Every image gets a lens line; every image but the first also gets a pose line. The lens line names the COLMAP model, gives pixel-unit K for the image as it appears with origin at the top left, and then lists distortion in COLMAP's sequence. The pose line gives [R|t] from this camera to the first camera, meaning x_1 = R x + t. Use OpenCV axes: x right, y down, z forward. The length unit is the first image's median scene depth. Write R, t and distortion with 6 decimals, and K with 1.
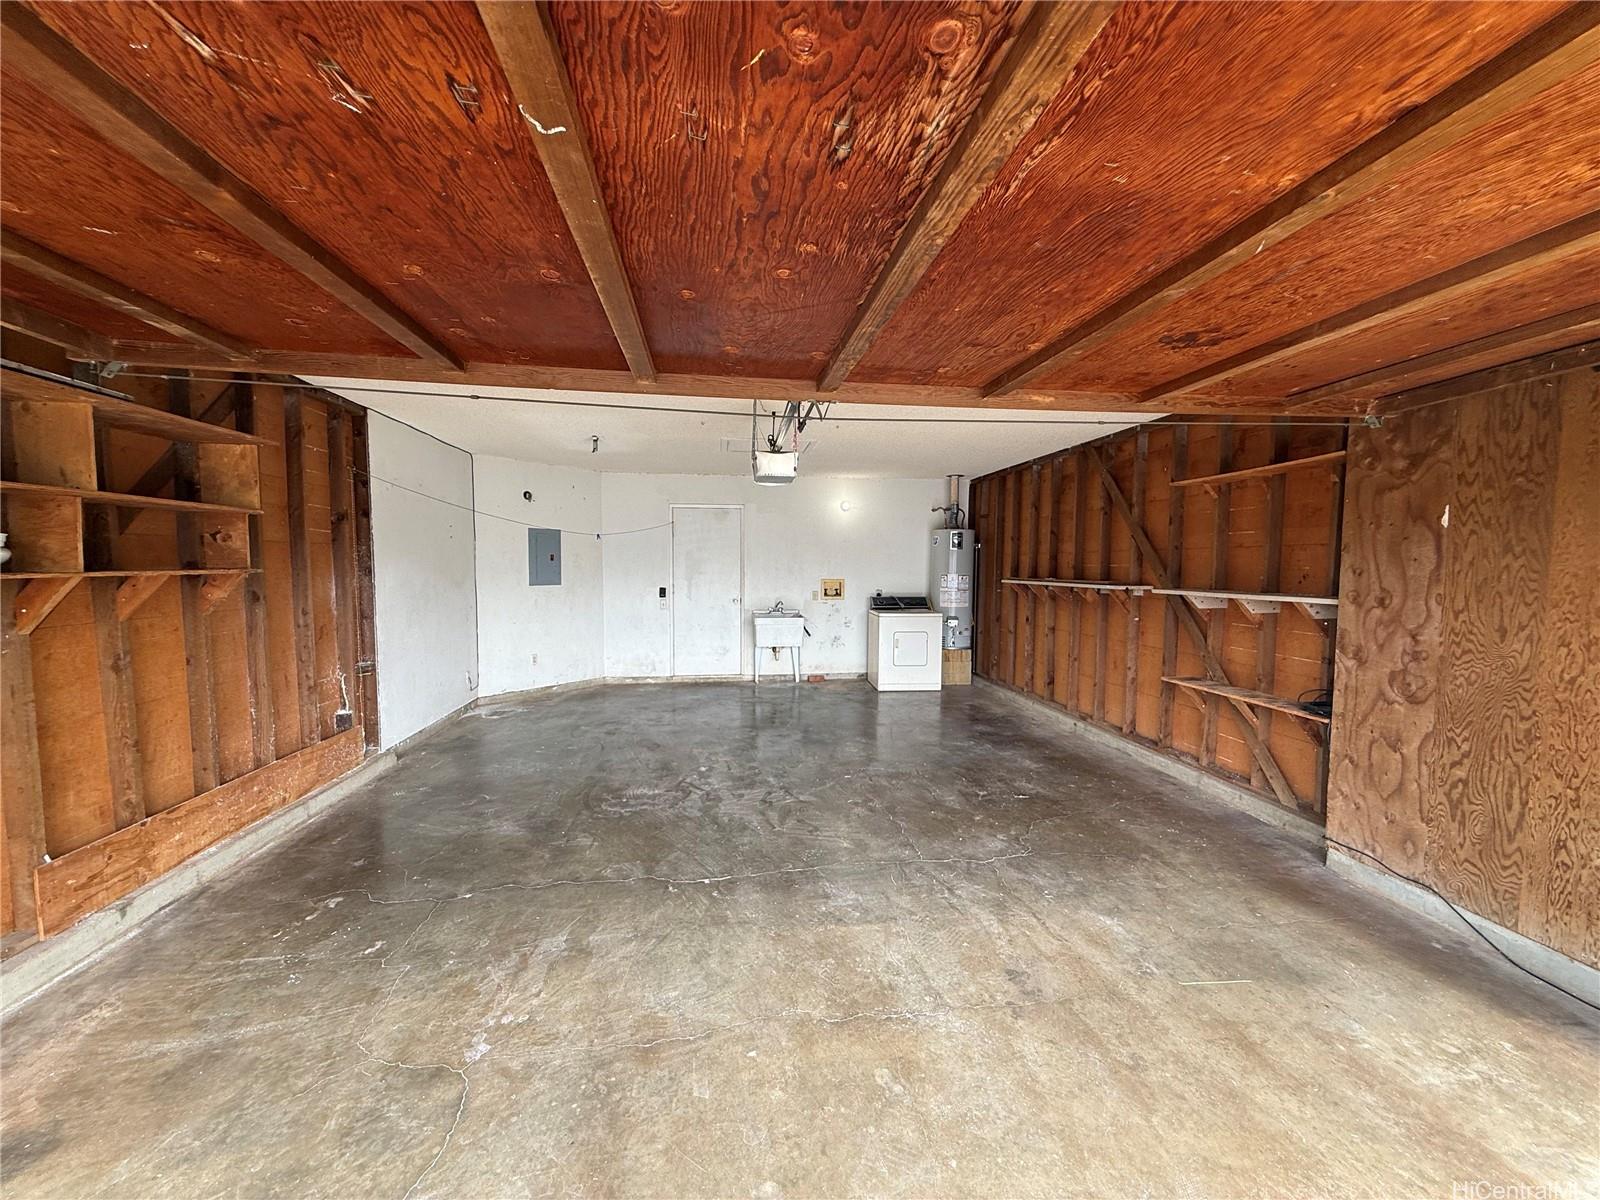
lens RADIAL K [[631.4, 0, 800.0], [0, 631.4, 602.2], [0, 0, 1]] dist [-0.000320, -0.000072]
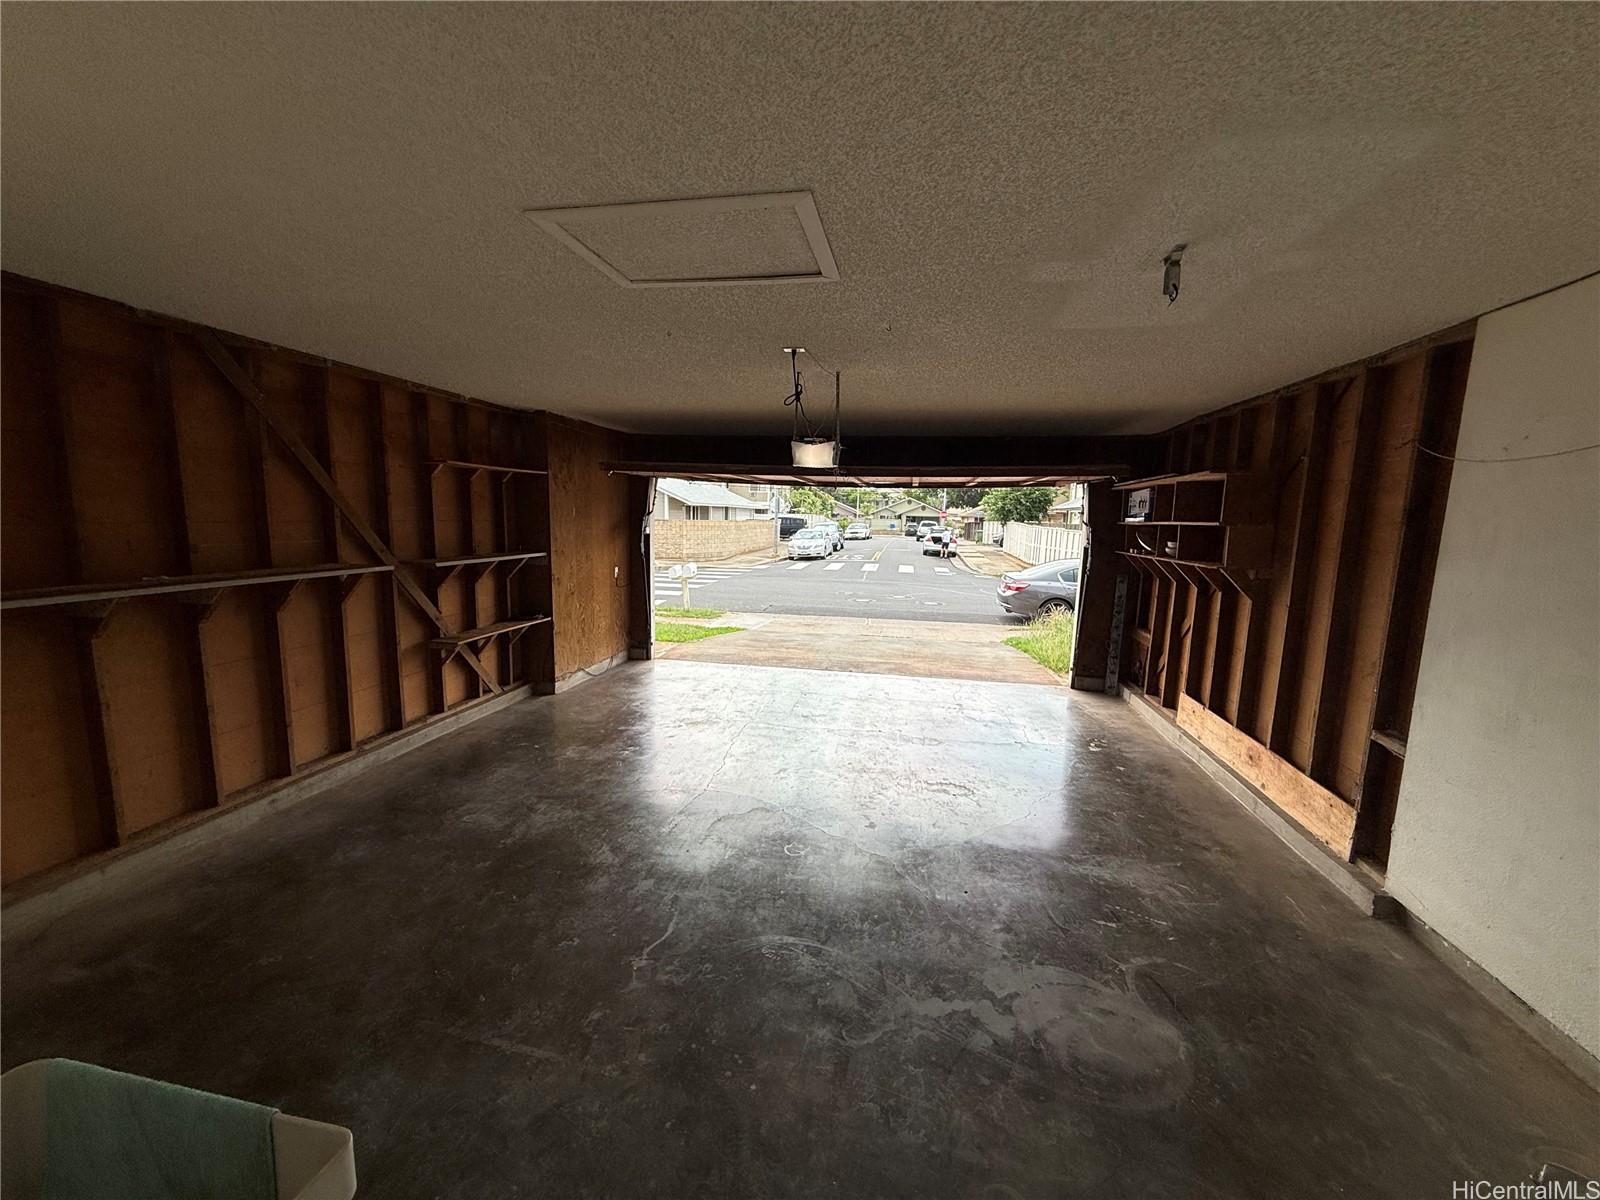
lens RADIAL K [[631.4, 0, 801.1], [0, 631.4, 601.2], [0, 0, 1]] dist [-0.000320, -0.000072]
pose [[-0.945877, -0.073084, 0.316188, -0.465693], [-0.009436, 0.980094, 0.198311, -0.250387], [-0.324387, 0.184594, -0.927738, 2.664018]]
